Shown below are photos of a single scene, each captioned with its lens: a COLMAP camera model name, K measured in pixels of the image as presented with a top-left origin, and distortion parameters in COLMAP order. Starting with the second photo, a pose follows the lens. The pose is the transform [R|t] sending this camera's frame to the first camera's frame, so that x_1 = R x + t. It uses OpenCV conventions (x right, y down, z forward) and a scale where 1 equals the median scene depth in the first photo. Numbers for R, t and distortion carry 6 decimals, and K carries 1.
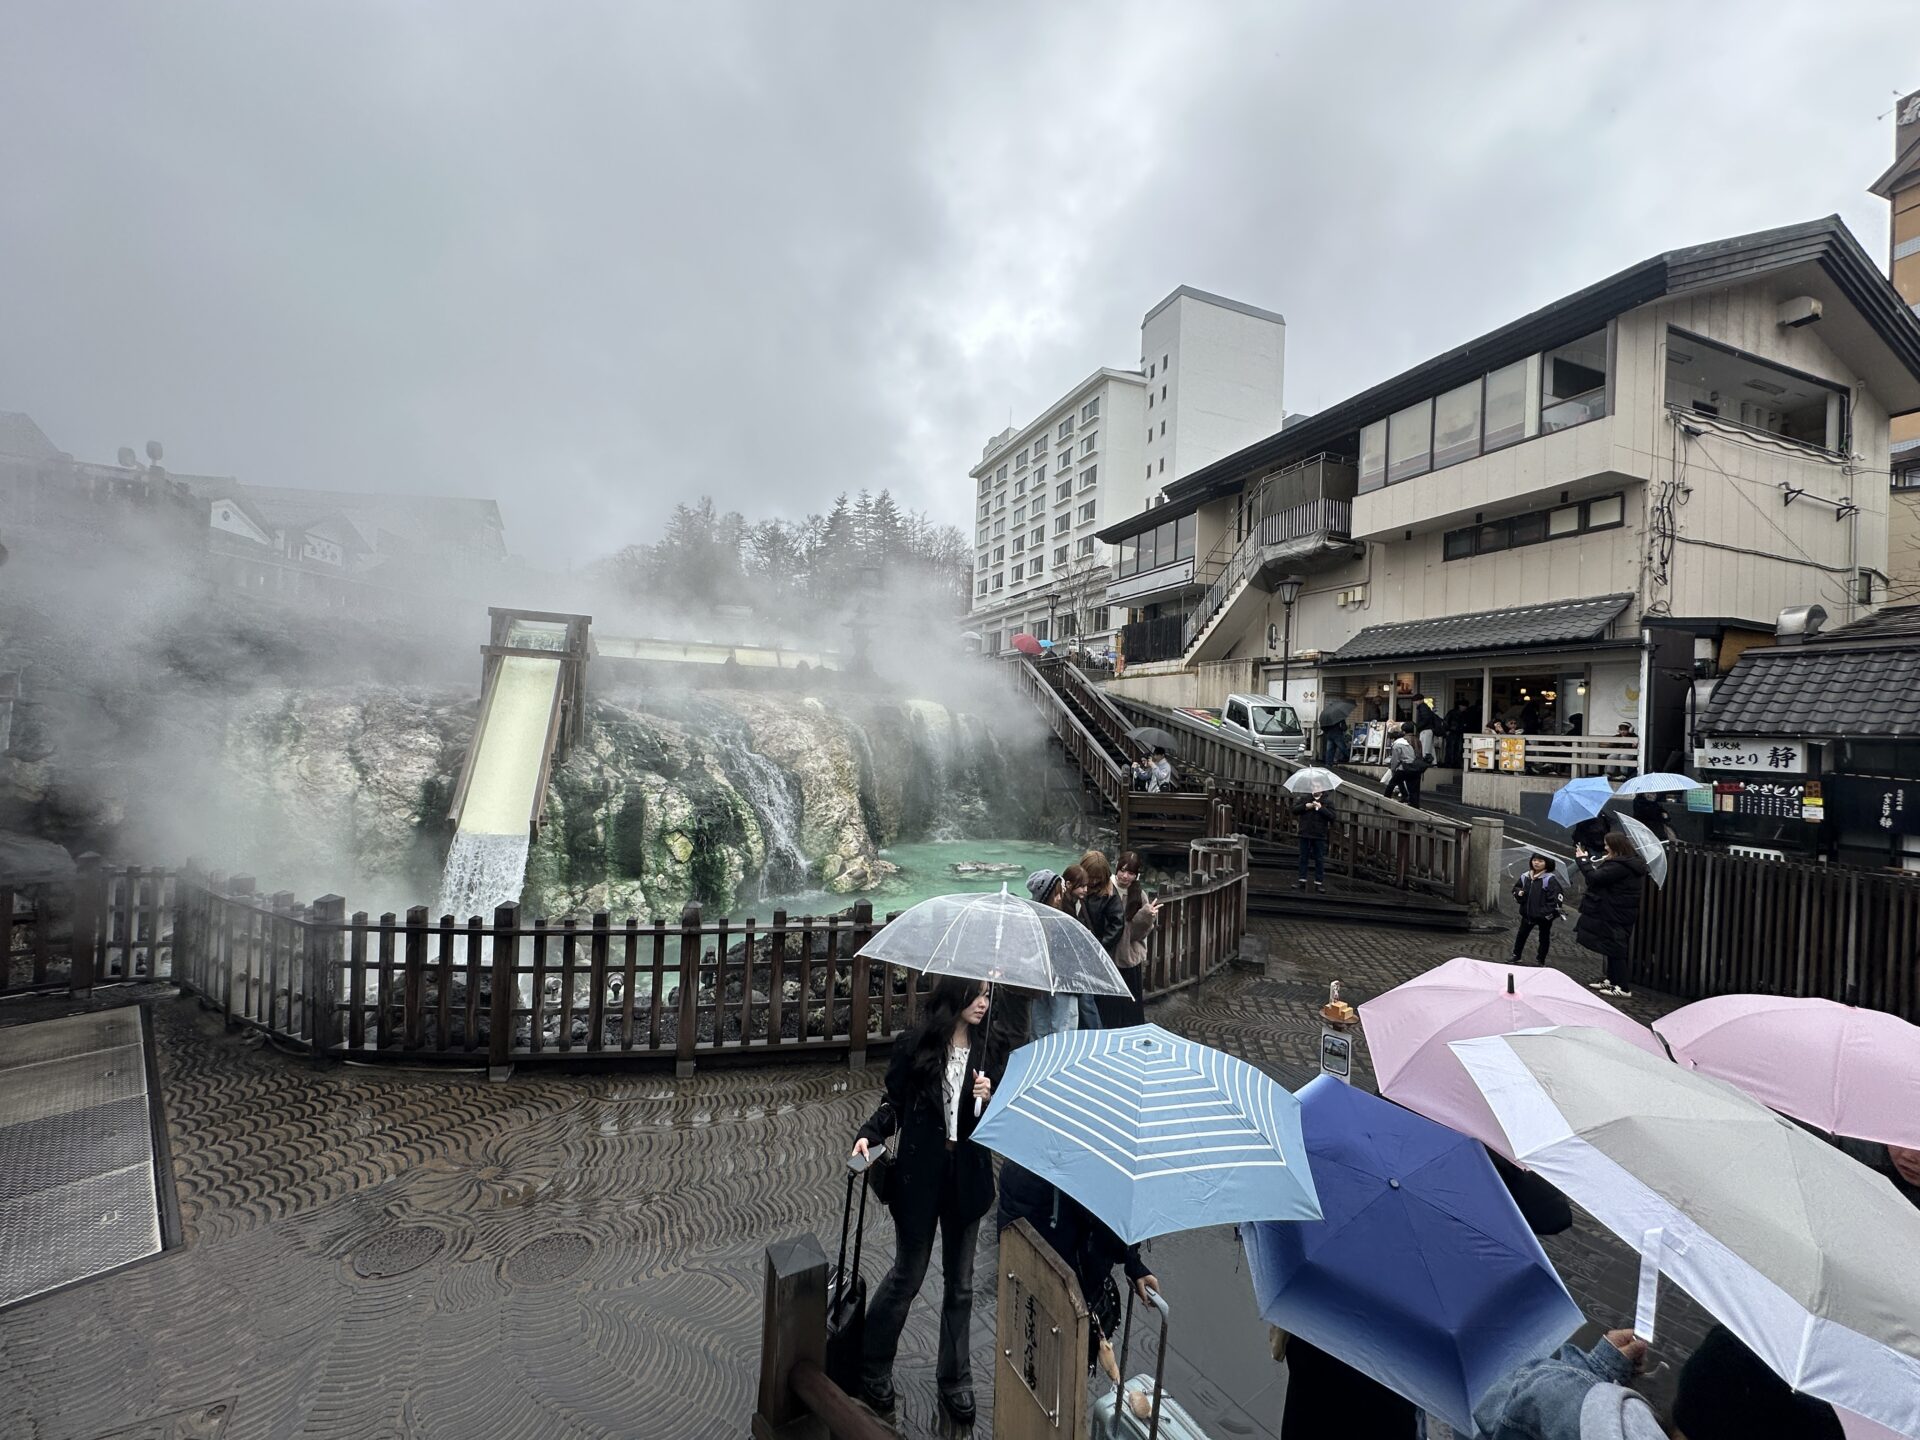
lens RADIAL K [[760.4, 0, 961.9], [0, 760.4, 715.3], [0, 0, 1]] dist [-0.000479, -0.000595]
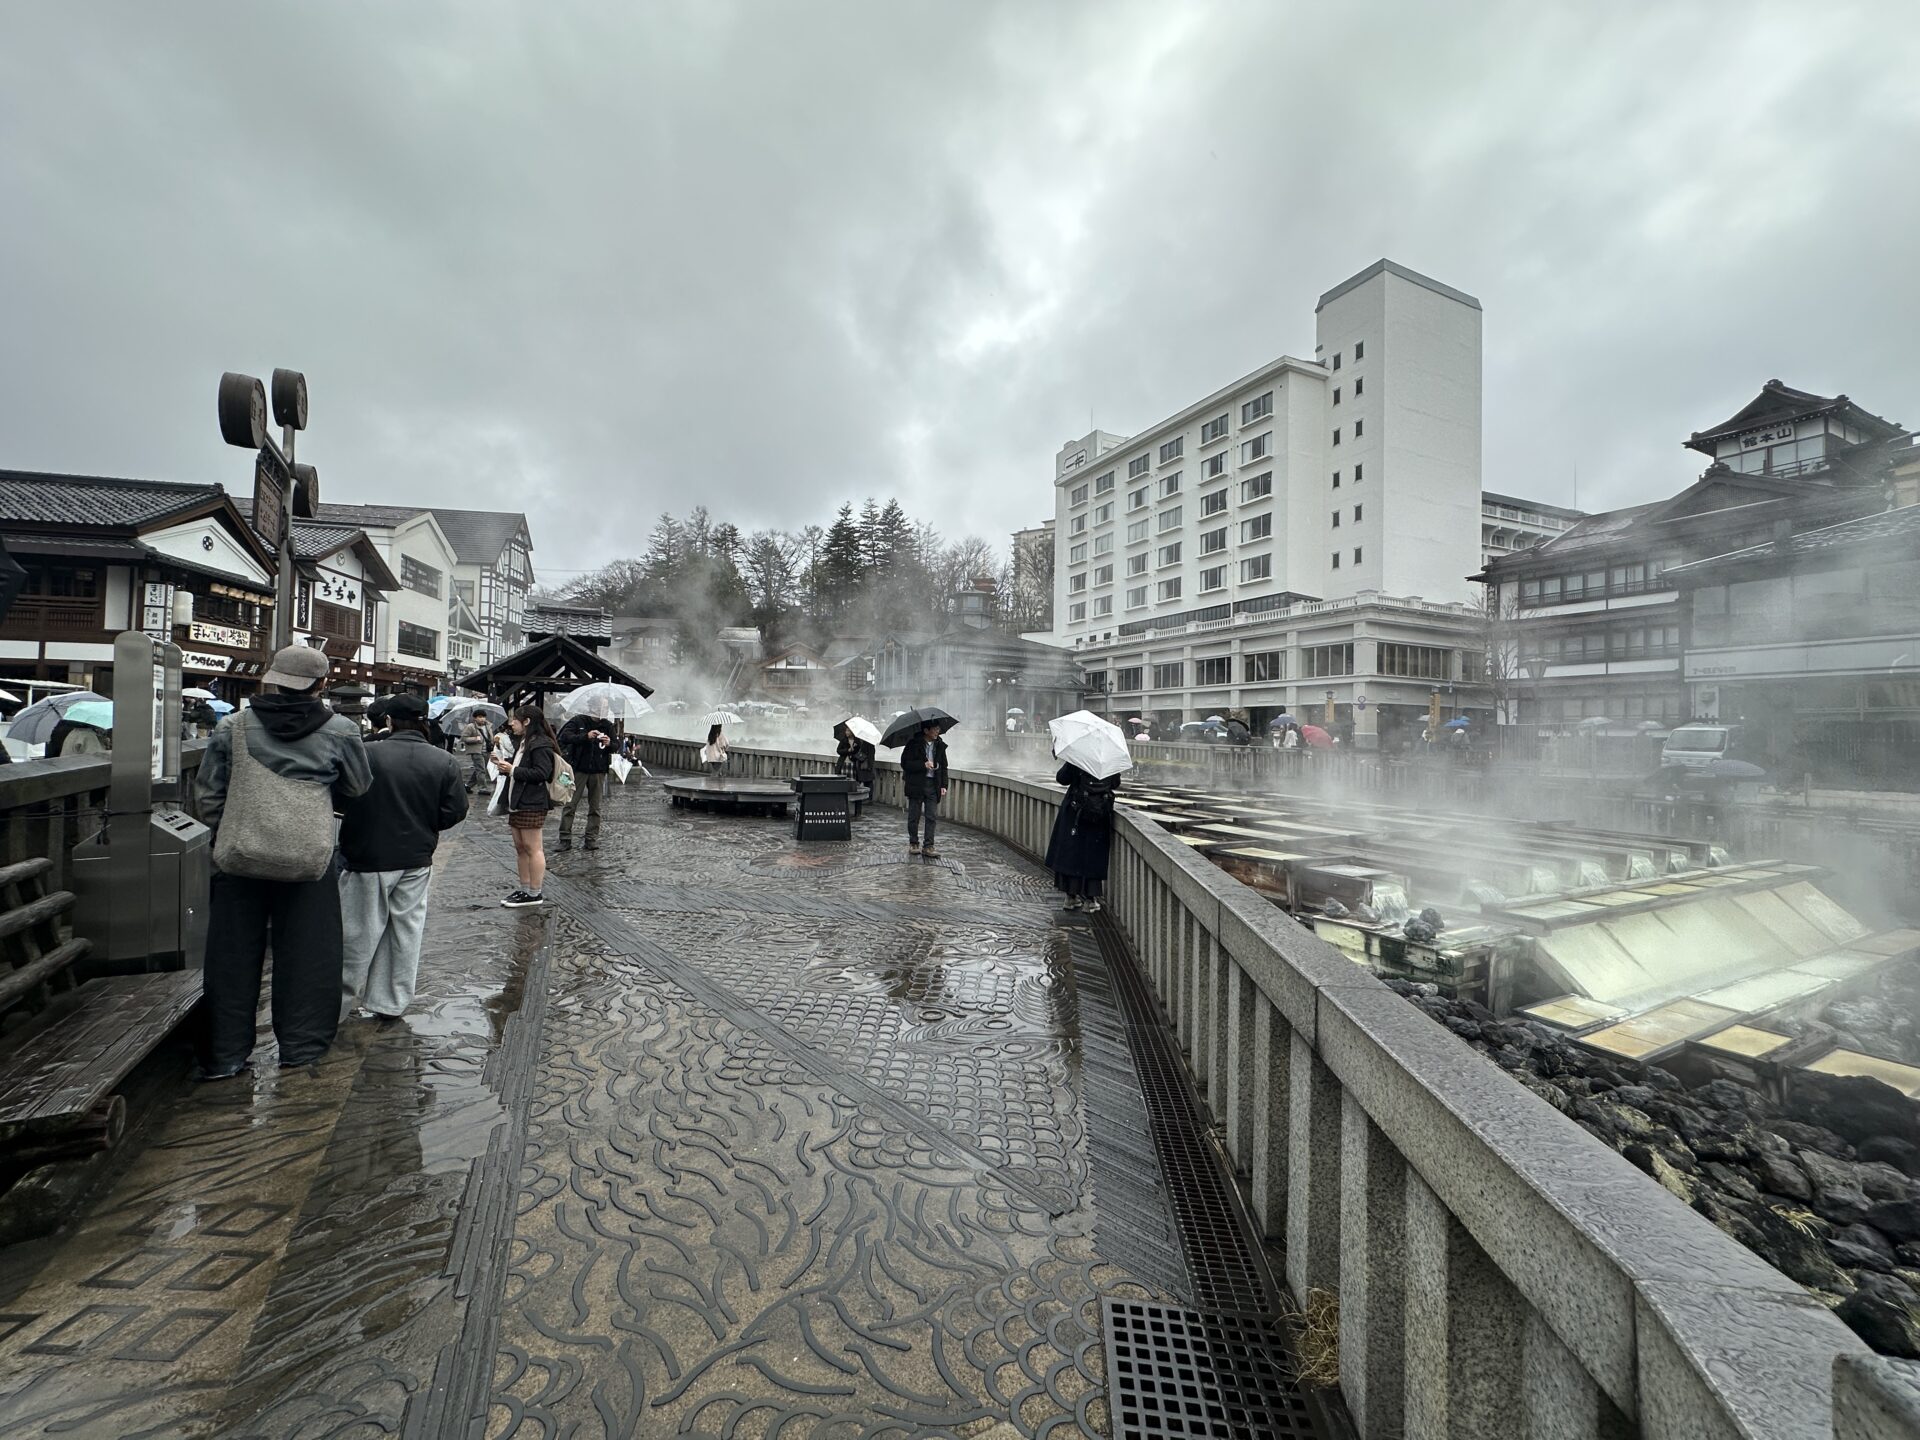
lens RADIAL K [[760.4, 0, 961.9], [0, 760.4, 715.3], [0, 0, 1]] dist [-0.000479, -0.000595]
pose [[0.997436, -0.018405, 0.069153, -0.203039], [0.019133, 0.999768, -0.009888, -0.052630], [-0.068955, 0.011186, 0.997557, 0.167903]]
